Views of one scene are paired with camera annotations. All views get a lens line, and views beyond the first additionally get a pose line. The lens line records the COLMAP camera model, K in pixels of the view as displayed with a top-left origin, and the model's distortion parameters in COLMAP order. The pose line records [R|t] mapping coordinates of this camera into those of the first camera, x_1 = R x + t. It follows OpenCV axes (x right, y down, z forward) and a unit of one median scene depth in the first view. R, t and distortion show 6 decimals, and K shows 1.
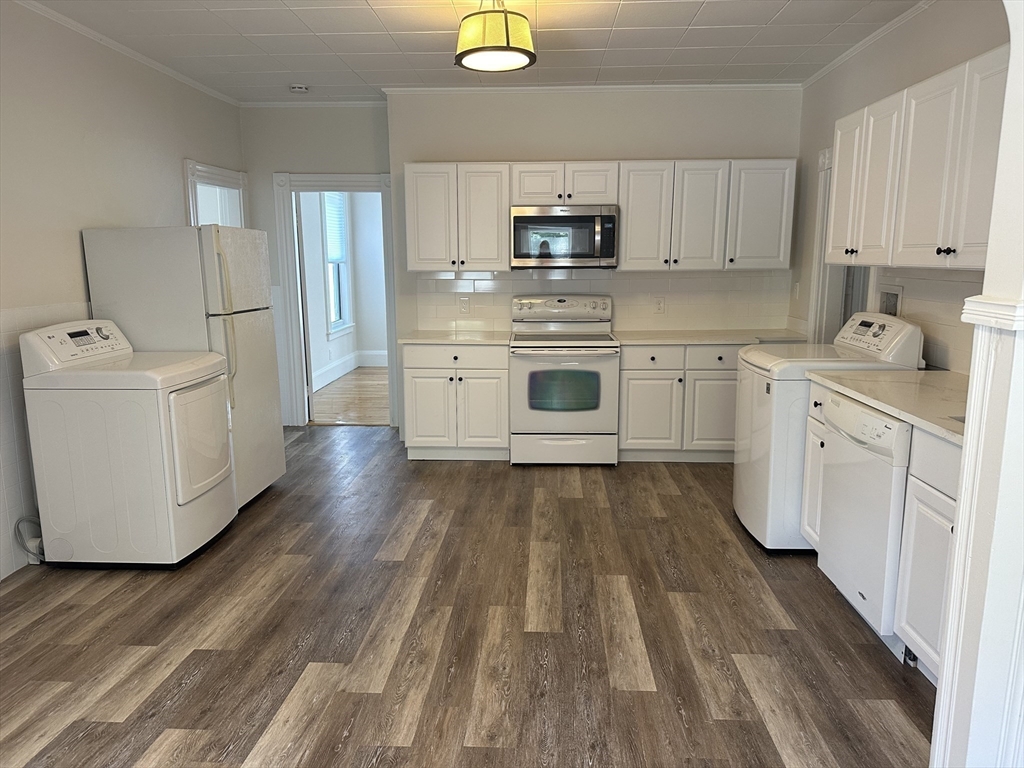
lens RADIAL K [[731.4, 0, 515.4], [0, 731.4, 385.8], [0, 0, 1]] dist [0.146479, -0.216399]
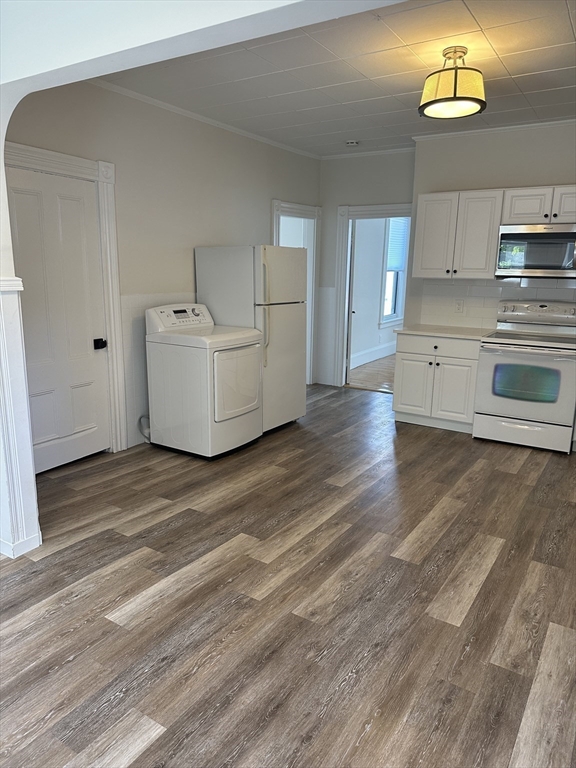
lens RADIAL K [[548.6, 0, 287.8], [0, 548.6, 390.4], [0, 0, 1]] dist [0.146479, -0.216399]
pose [[0.865616, 0.128217, -0.484014, 0.242331], [-0.105472, 0.991660, 0.074068, -0.011322], [0.489474, -0.013064, 0.871920, 0.043127]]
